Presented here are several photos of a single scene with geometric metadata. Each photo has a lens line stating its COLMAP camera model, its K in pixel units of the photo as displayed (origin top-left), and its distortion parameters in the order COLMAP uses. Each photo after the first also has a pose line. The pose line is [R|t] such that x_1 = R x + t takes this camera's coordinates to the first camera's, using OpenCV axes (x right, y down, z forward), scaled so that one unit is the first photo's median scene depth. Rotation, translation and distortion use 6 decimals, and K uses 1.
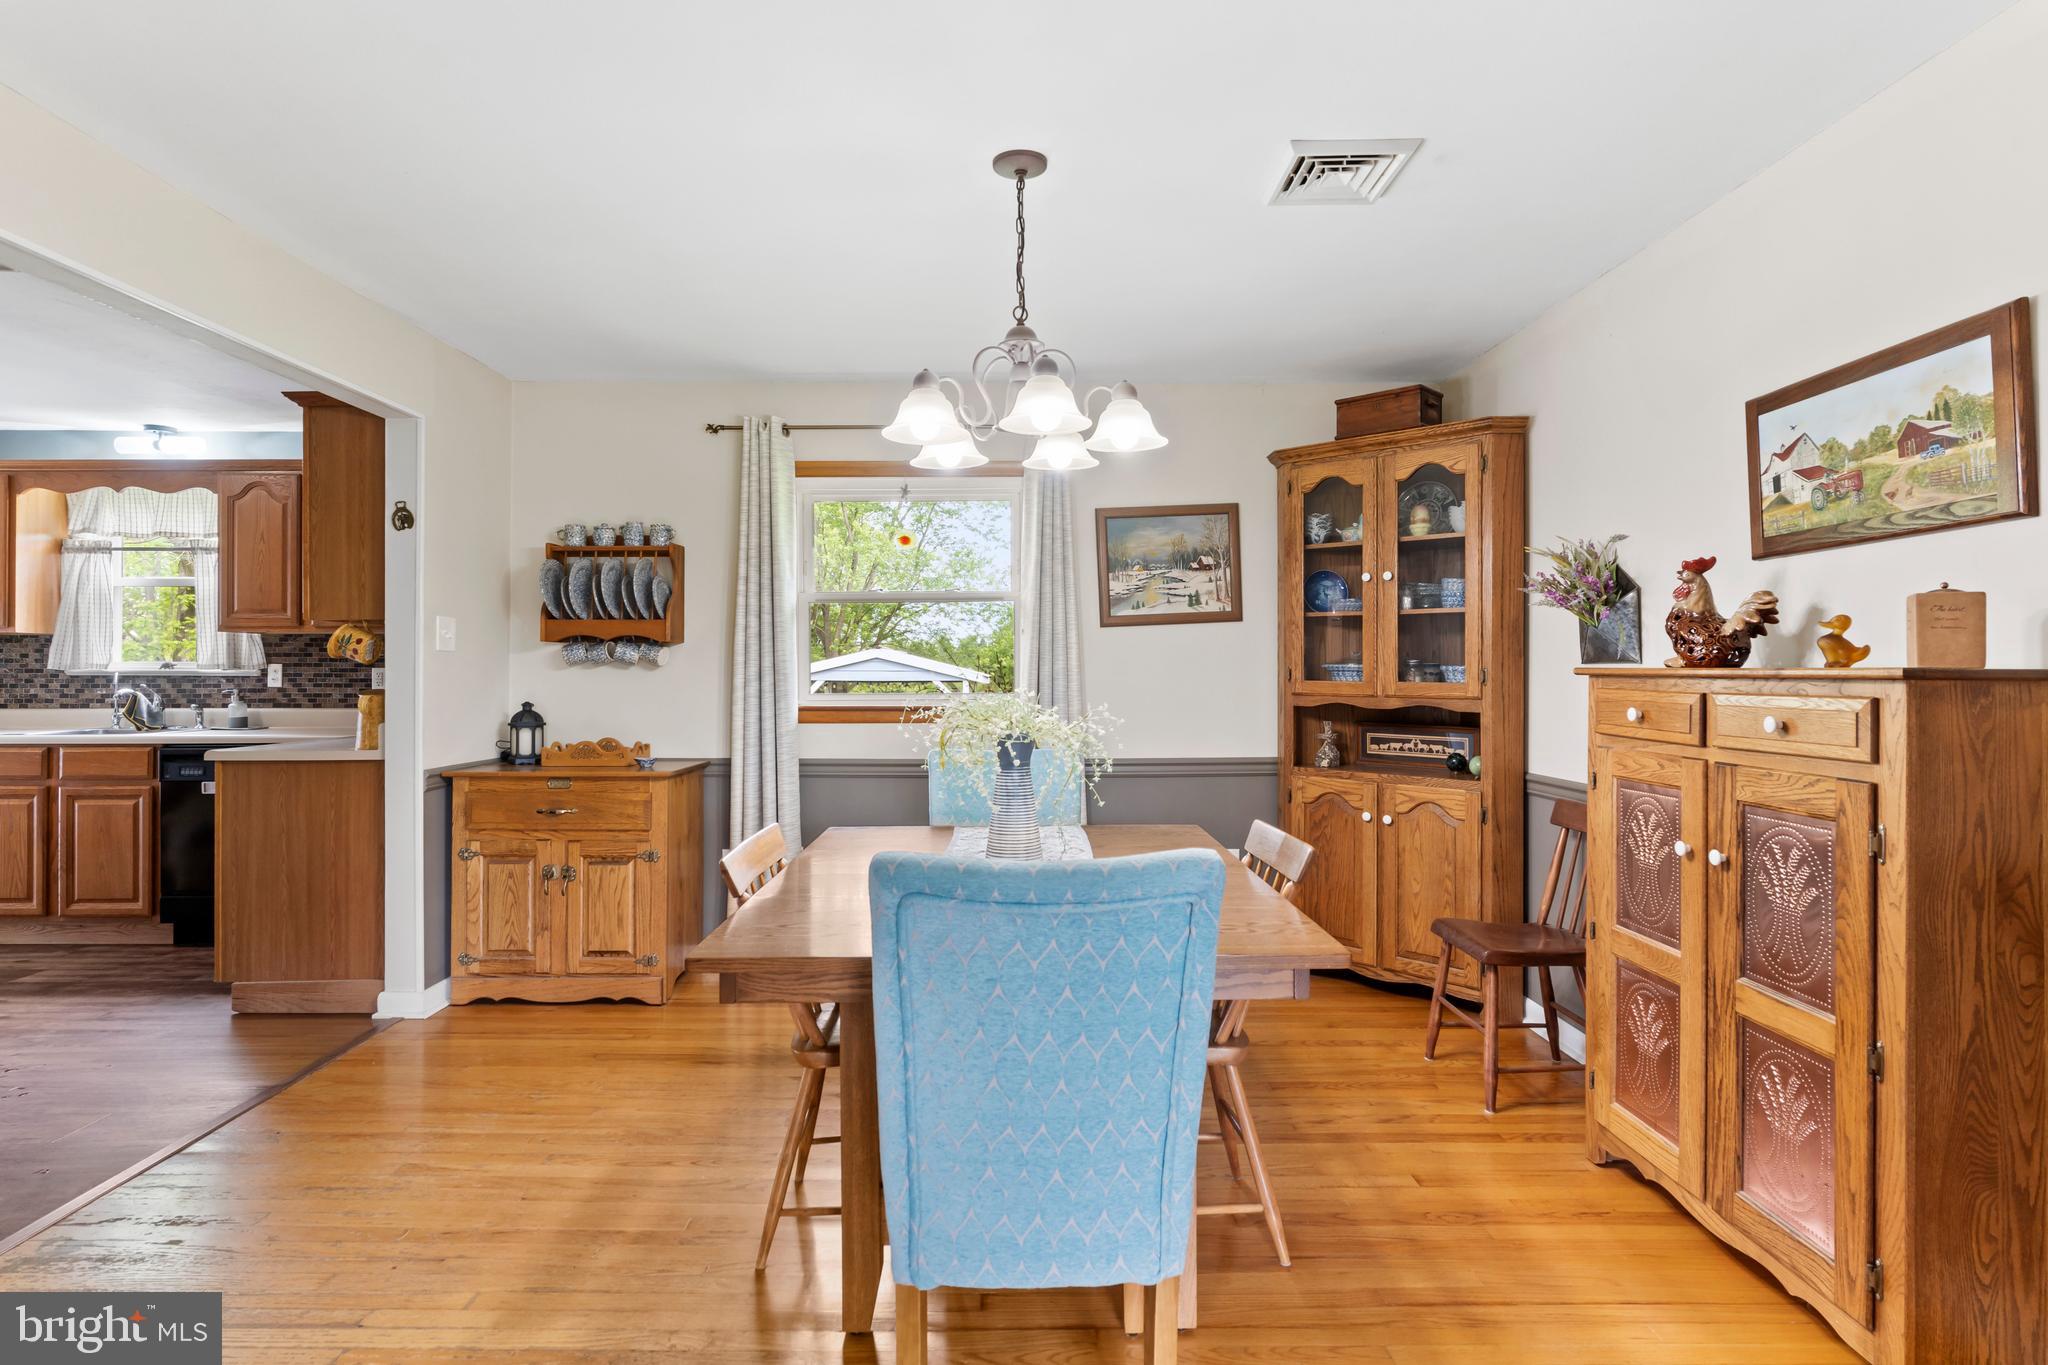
lens RADIAL K [[1057.4, 0, 1037.5], [0, 1057.4, 662.5], [0, 0, 1]] dist [-0.004626, 0.001477]
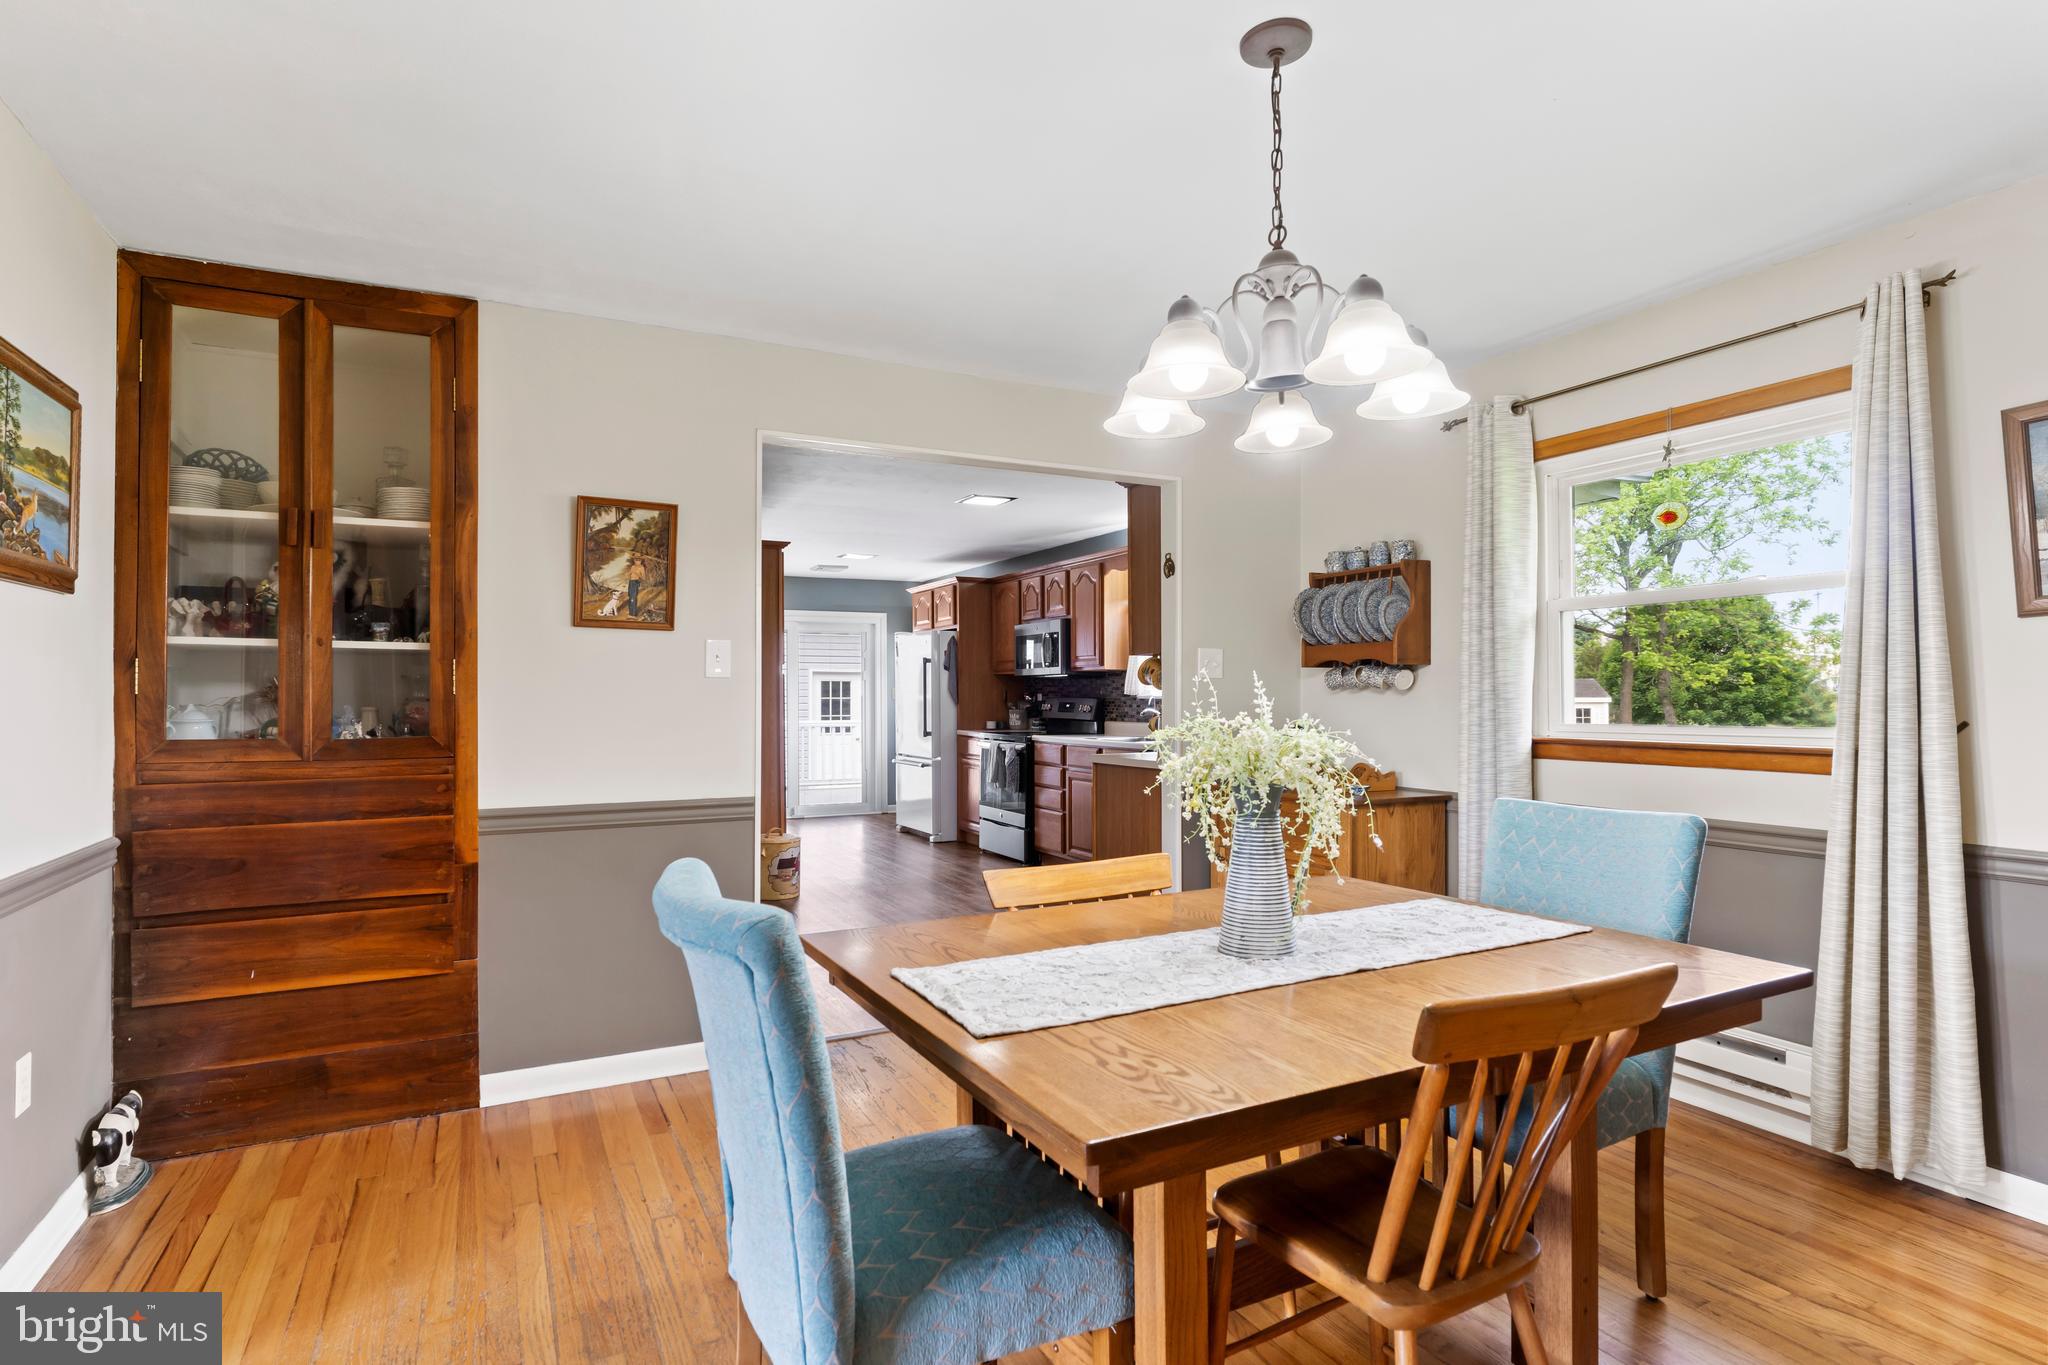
lens RADIAL K [[1057.4, 0, 1035.7], [0, 1057.4, 679.1], [0, 0, 1]] dist [-0.004626, 0.001477]
pose [[0.446982, -0.013363, -0.894443, 0.302780], [0.008318, 0.999907, -0.010782, 0.000603], [0.894504, -0.002620, 0.447052, 0.254189]]
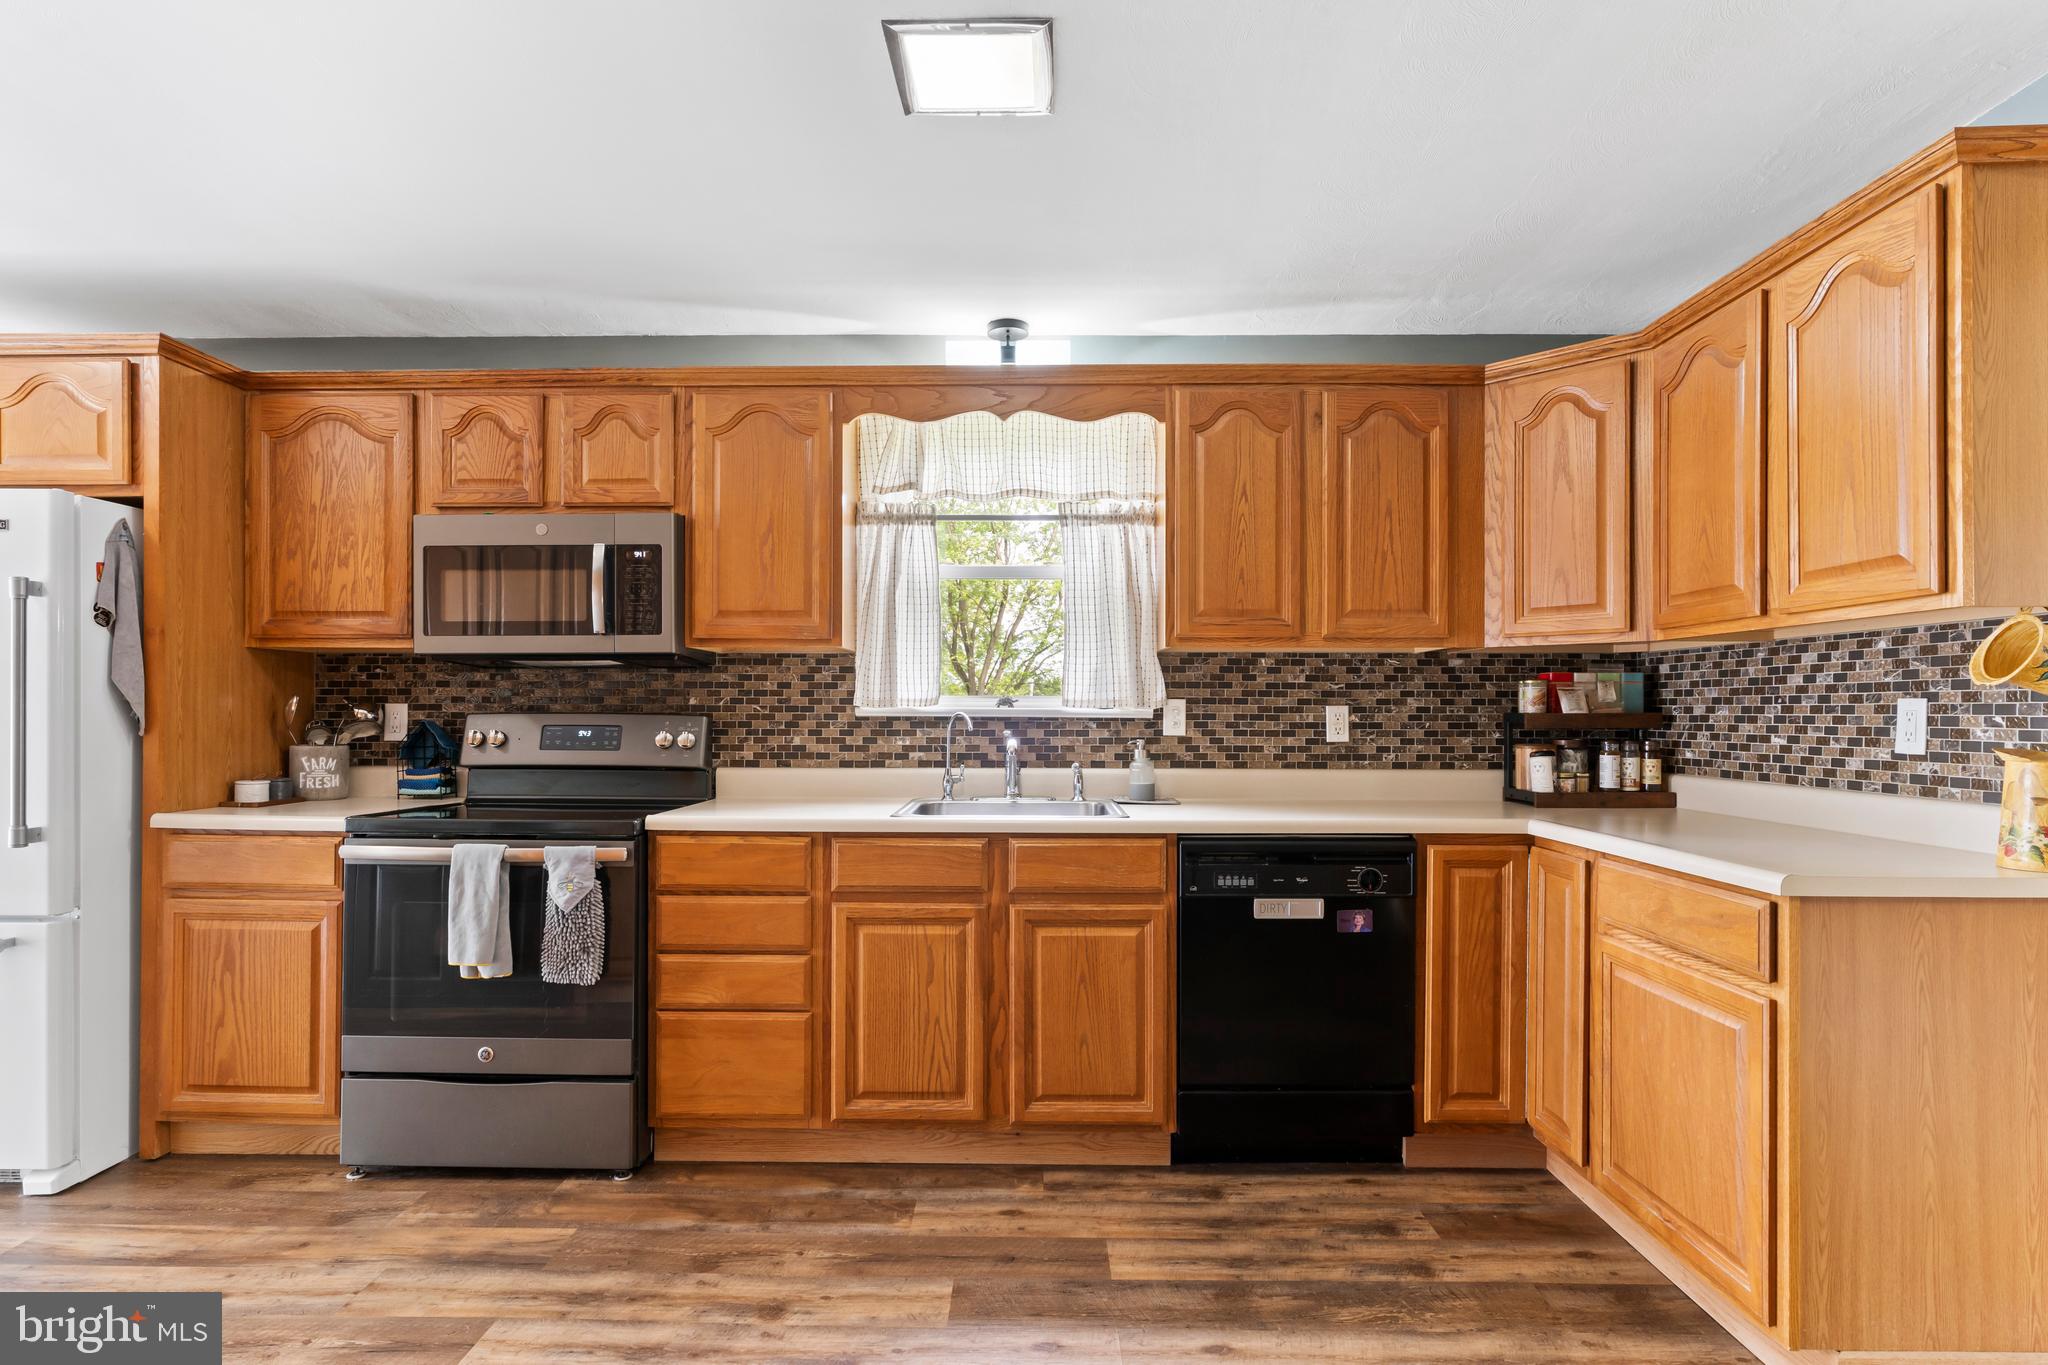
lens RADIAL K [[1057.4, 0, 1018.9], [0, 1057.4, 715.2], [0, 0, 1]] dist [-0.004626, 0.001477]
pose [[0.999426, 0.003200, -0.033716, -0.840841], [-0.002784, 0.999919, 0.012380, 0.003489], [0.033753, -0.012279, 0.999355, 0.379780]]
